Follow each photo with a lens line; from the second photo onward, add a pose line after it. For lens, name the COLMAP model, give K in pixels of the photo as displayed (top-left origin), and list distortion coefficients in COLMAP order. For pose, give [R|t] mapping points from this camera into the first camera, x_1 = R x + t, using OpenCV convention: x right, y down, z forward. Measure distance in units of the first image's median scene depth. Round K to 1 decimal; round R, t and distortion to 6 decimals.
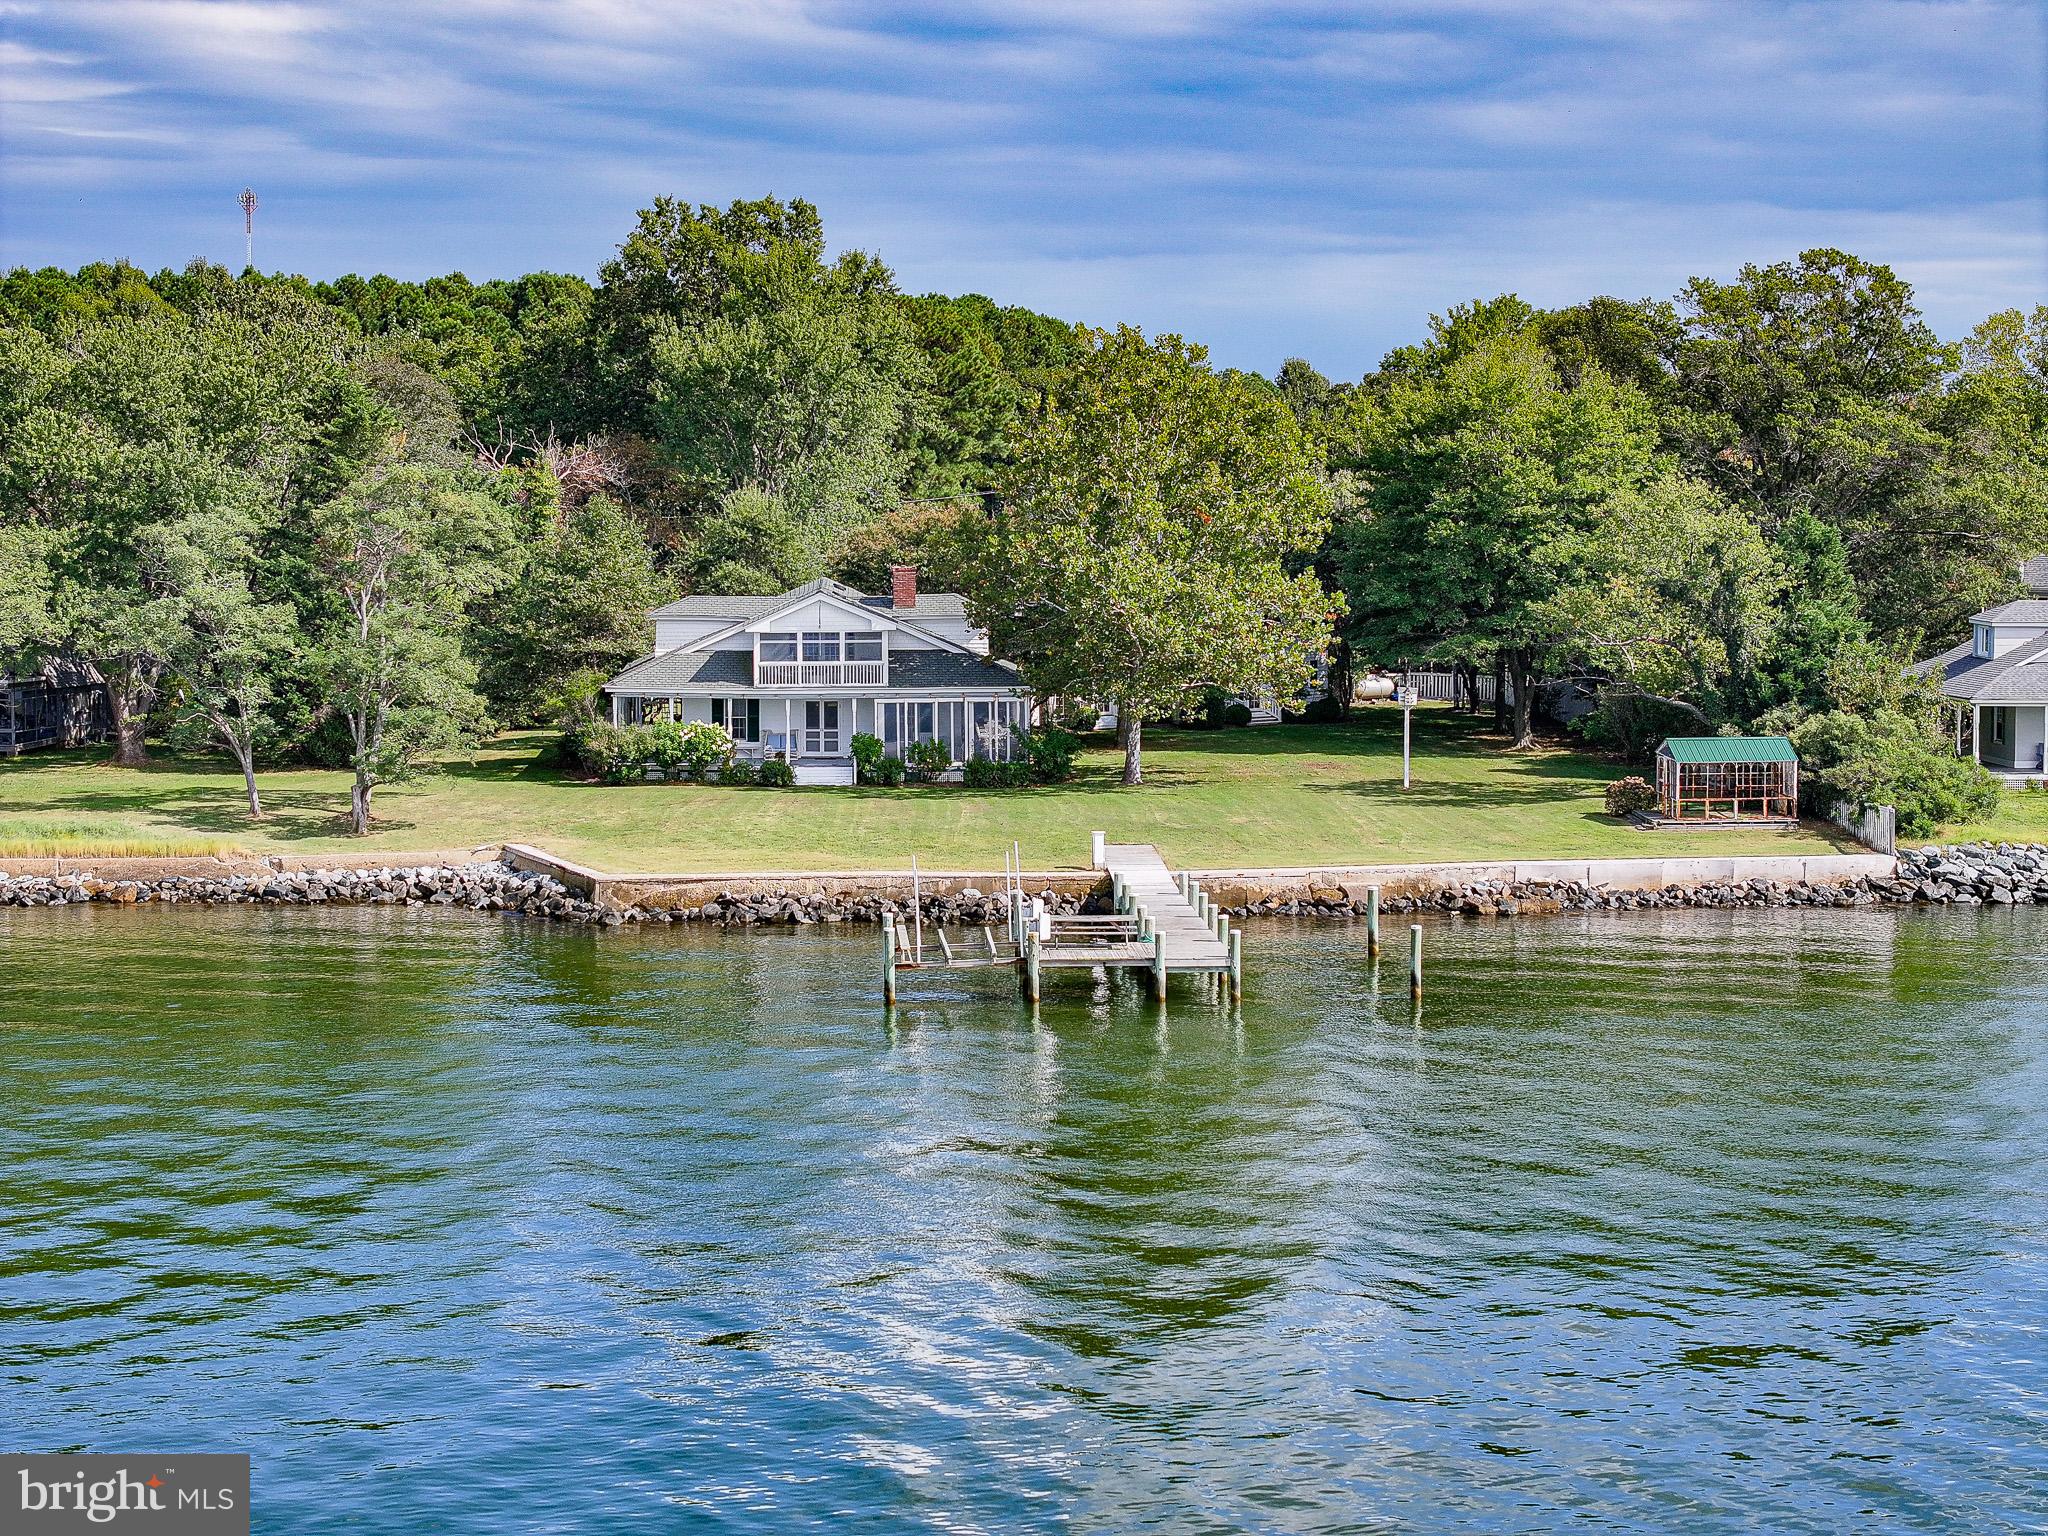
lens RADIAL K [[4093.5, 0, 1024.4], [0, 4093.5, 778.1], [0, 0, 1]] dist [-0.143110, 0.000000]
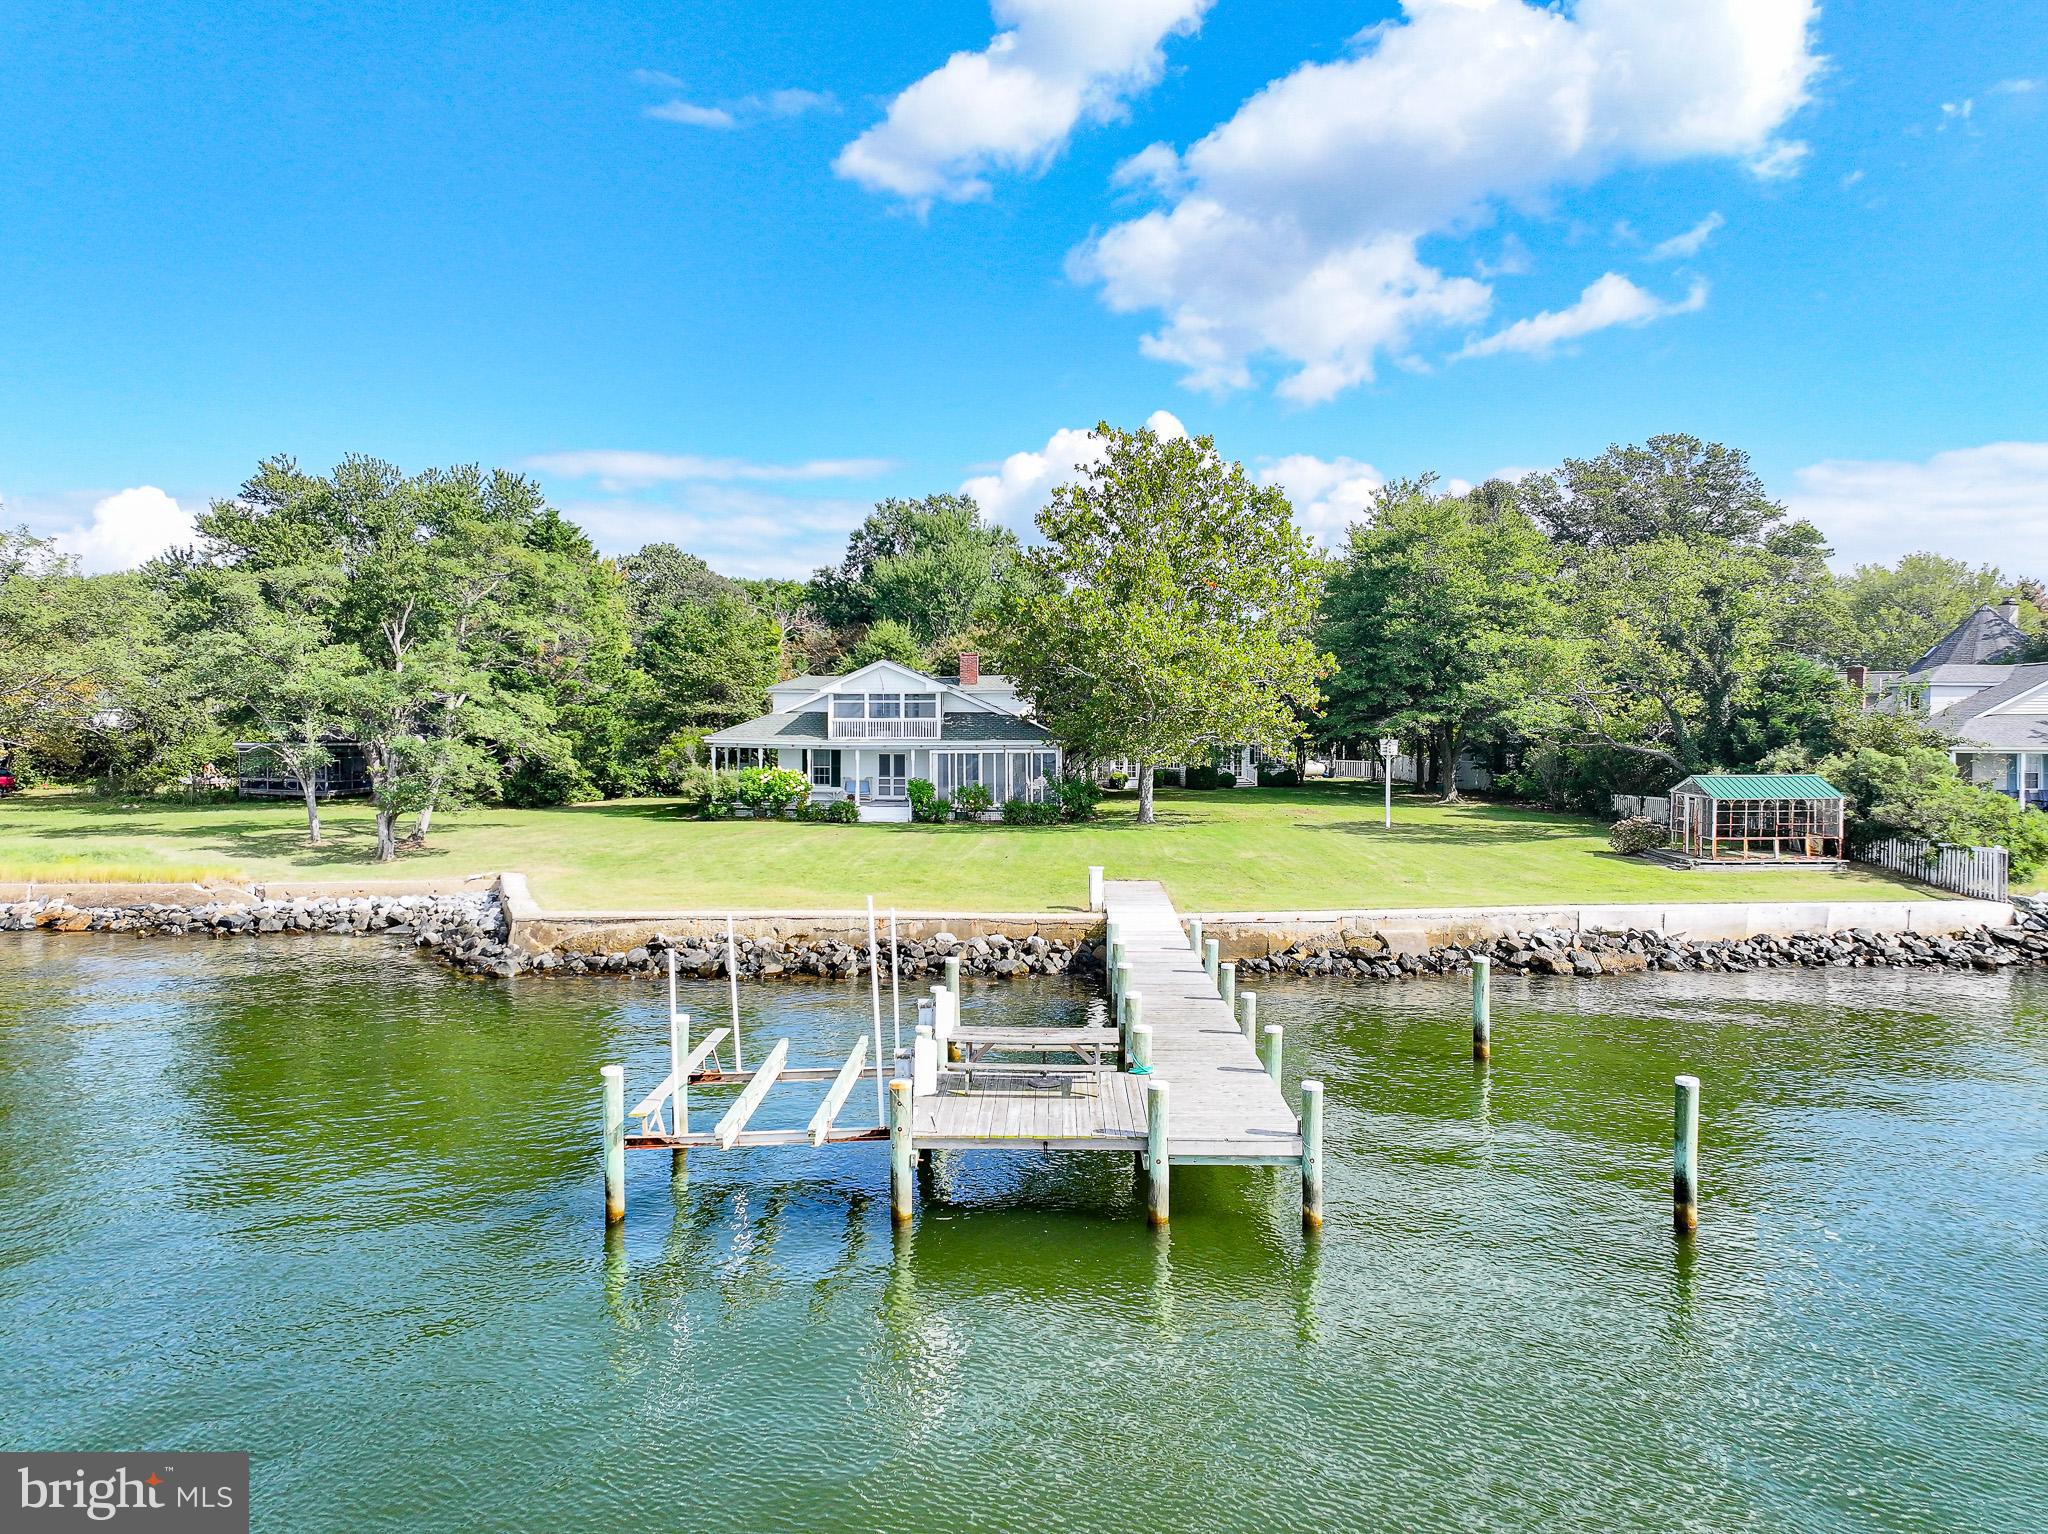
lens RADIAL K [[1427.9, 0, 1032.5], [0, 1427.9, 766.7], [0, 0, 1]] dist [-0.001288, 0.010955]
pose [[0.997775, 0.004906, -0.066484, 0.022493], [-0.008215, 0.998736, -0.049594, 0.006276], [0.066157, 0.050030, 0.996554, 0.633429]]
